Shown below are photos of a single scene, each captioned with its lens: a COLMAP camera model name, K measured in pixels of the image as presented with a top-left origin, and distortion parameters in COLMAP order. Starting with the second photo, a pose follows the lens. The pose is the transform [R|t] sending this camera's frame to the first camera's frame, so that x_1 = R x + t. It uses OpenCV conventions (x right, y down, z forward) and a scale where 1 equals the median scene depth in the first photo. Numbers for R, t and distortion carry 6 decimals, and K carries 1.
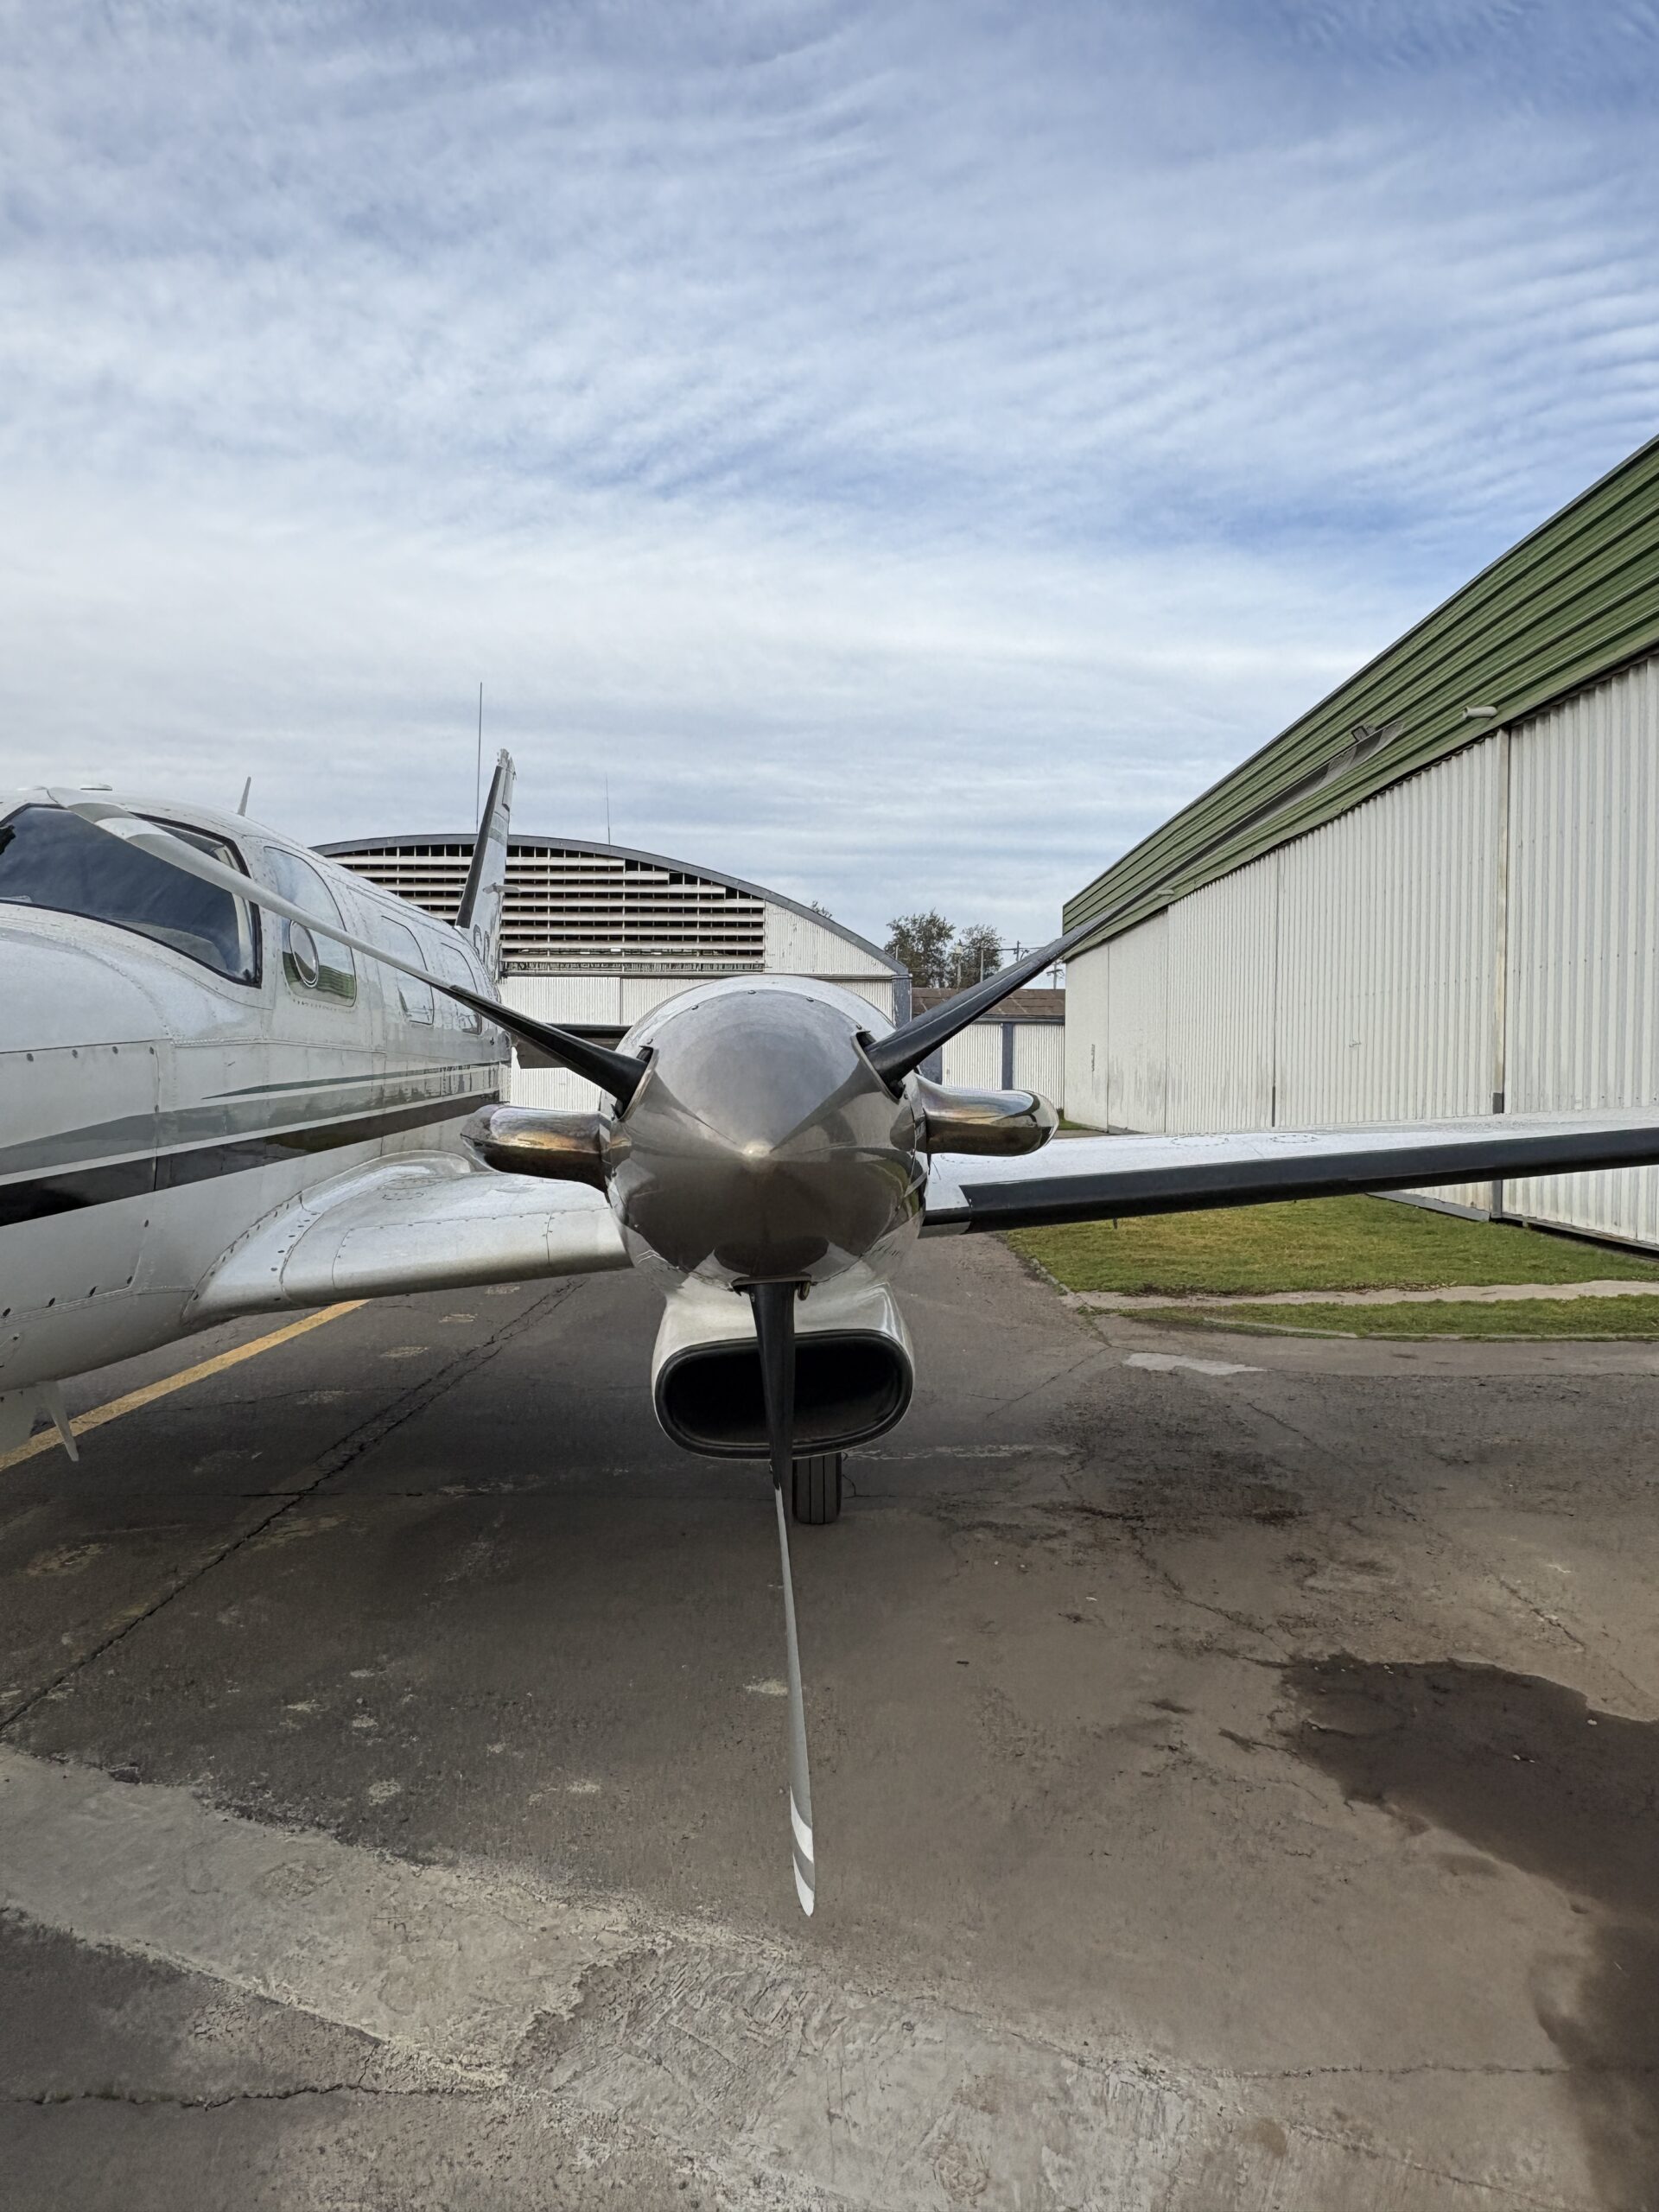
lens RADIAL K [[1472.2, 0, 842.8], [0, 1472.2, 1105.8], [0, 0, 1]] dist [-0.006353, 0.002320]
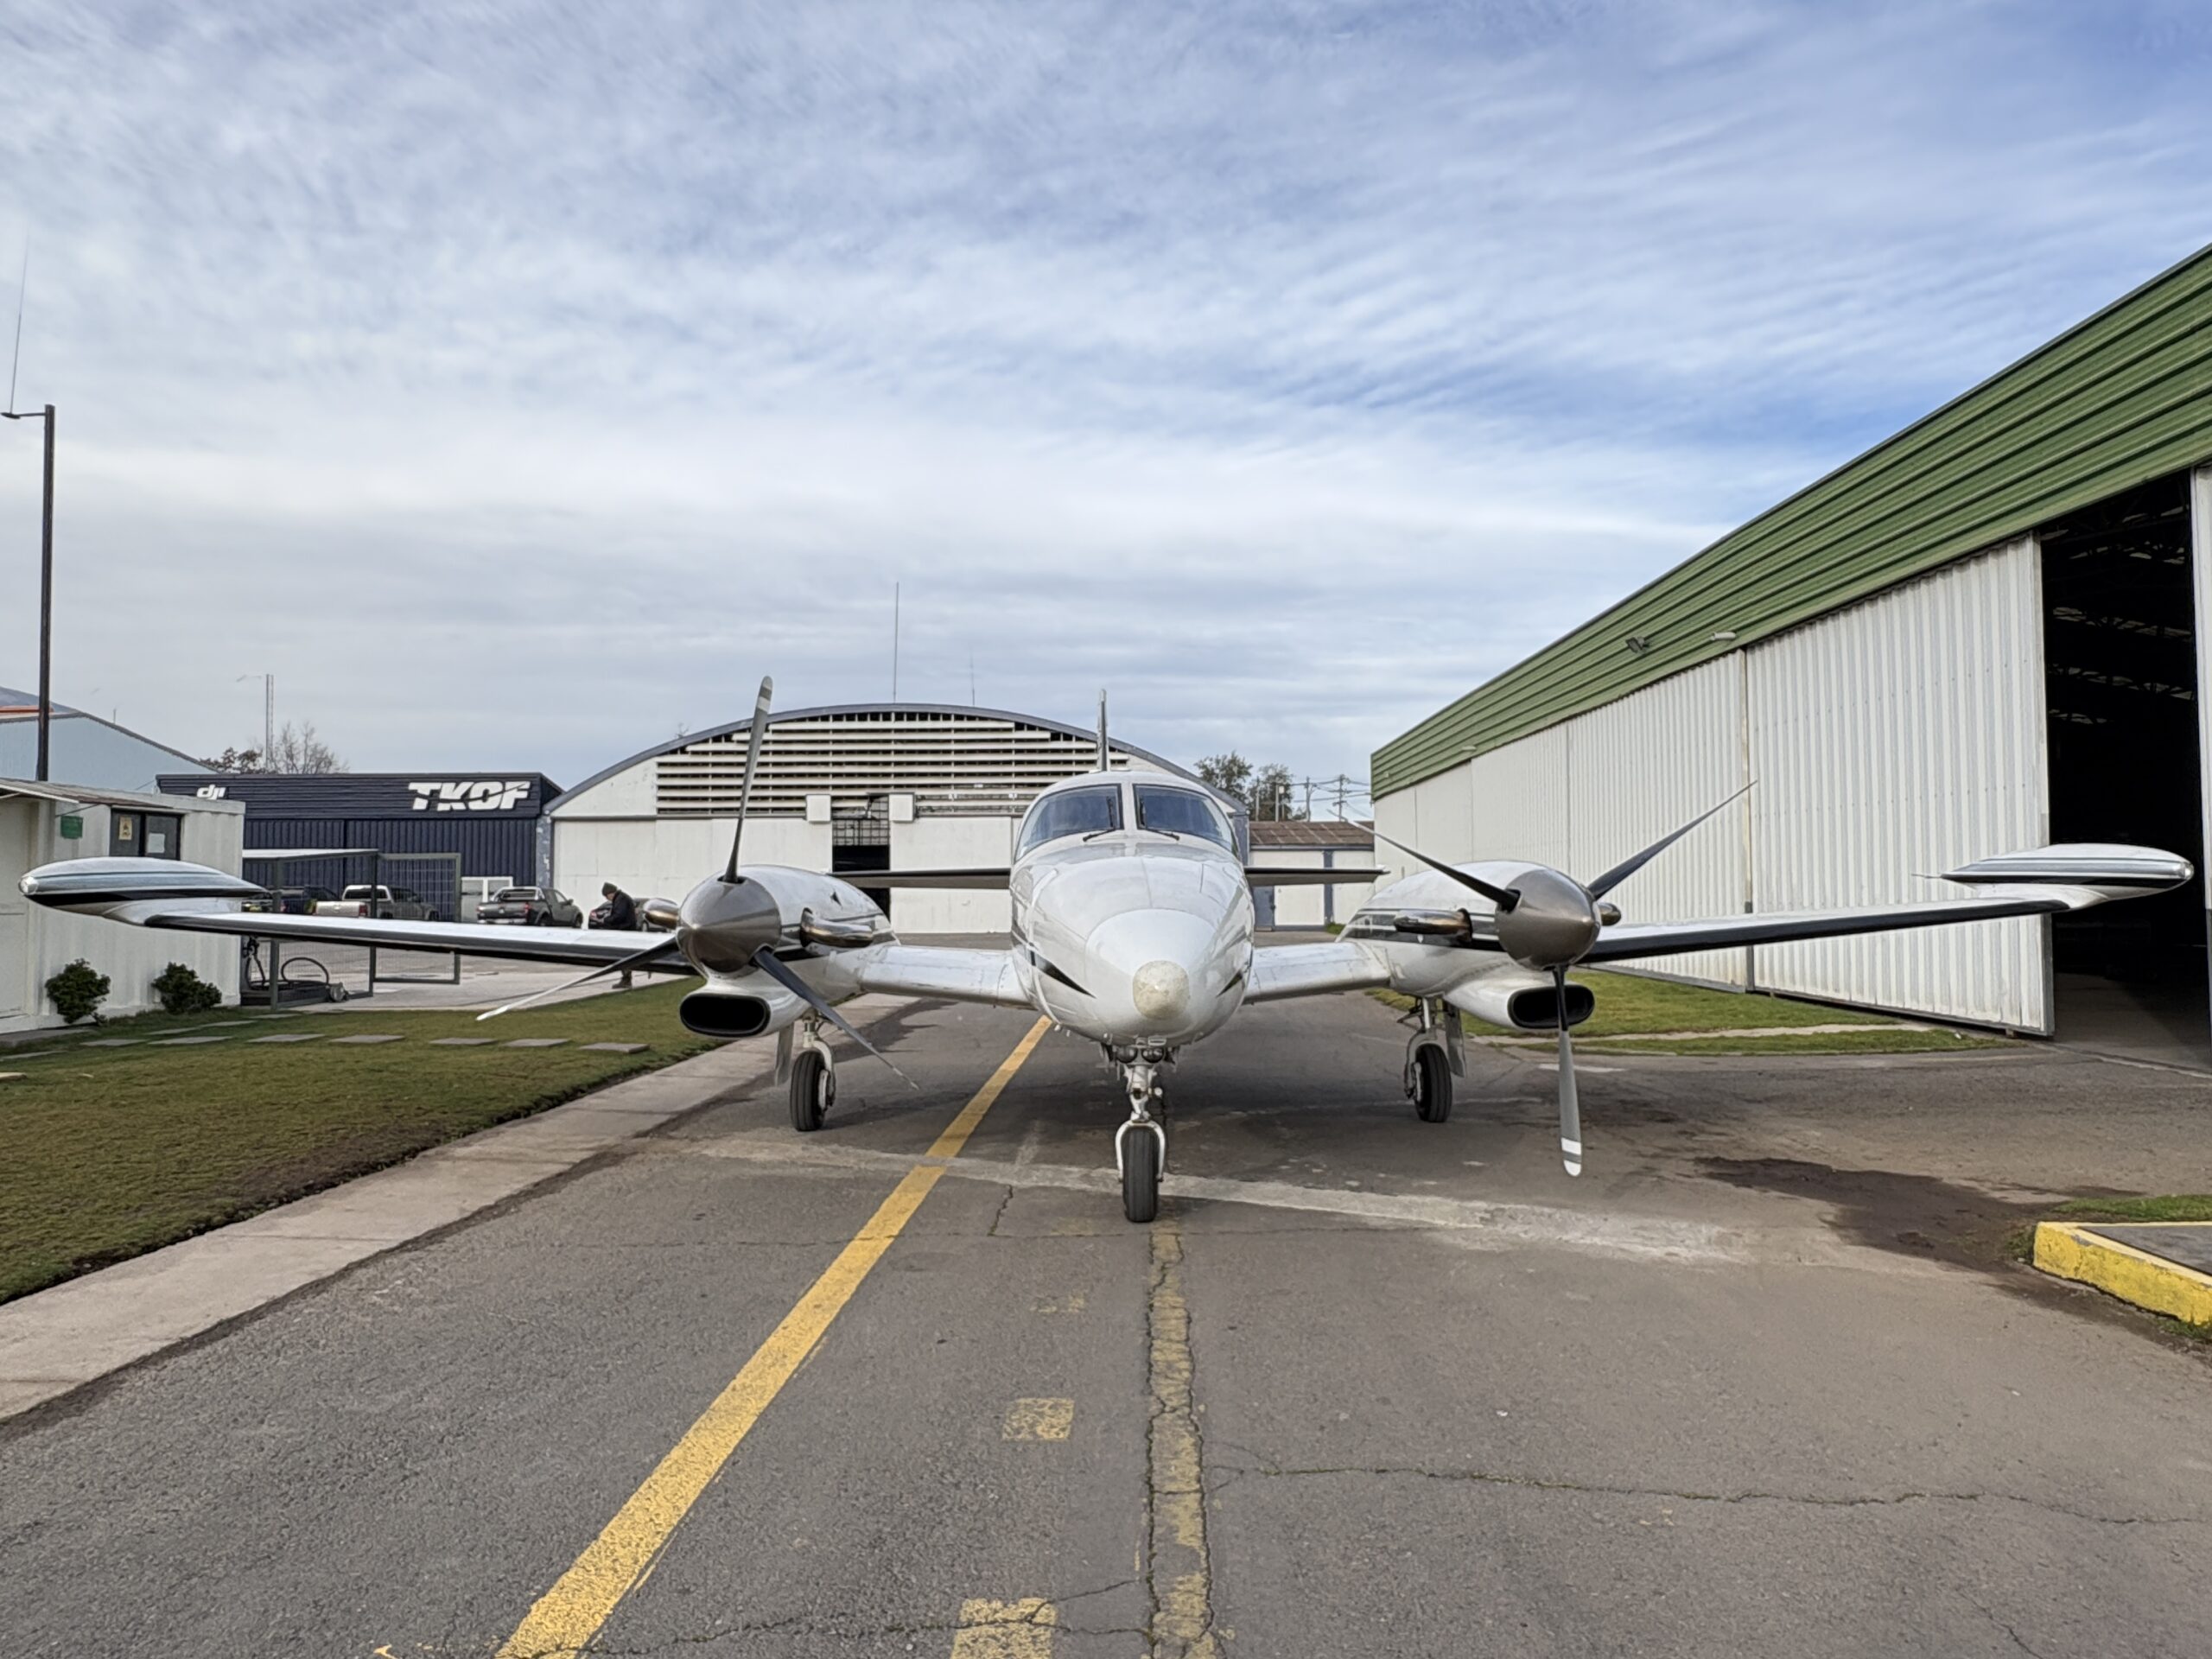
lens RADIAL K [[1282.5, 0, 1100.1], [0, 1282.5, 842.2], [0, 0, 1]] dist [-0.023317, 0.011084]
pose [[0.999275, -0.012918, -0.035806, -0.119076], [0.010726, 0.998096, -0.060747, 0.001538], [0.036523, 0.060319, 0.997511, -0.225581]]
